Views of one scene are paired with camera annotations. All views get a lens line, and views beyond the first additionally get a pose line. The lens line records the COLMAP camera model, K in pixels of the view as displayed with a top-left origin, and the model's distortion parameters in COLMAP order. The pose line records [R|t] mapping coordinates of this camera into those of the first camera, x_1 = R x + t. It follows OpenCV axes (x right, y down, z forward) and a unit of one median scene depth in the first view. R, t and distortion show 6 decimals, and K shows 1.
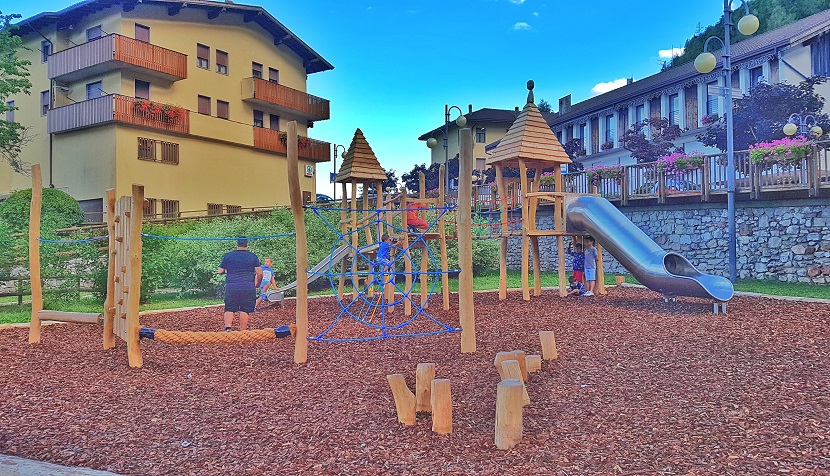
lens RADIAL K [[658.4, 0, 412.9], [0, 658.4, 259.1], [0, 0, 1]] dist [0.200958, -0.342891]
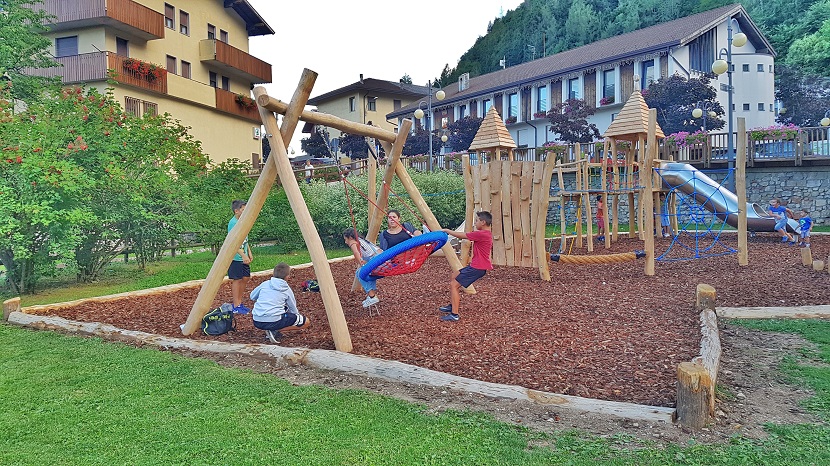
lens RADIAL K [[655.4, 0, 415.0], [0, 655.4, 233.0], [0, 0, 1]] dist [0.276671, -0.596702]
pose [[0.954624, -0.017652, 0.297289, -0.280203], [0.013259, 0.999771, 0.016787, 0.007817], [-0.297517, -0.012083, 0.954640, -0.066360]]
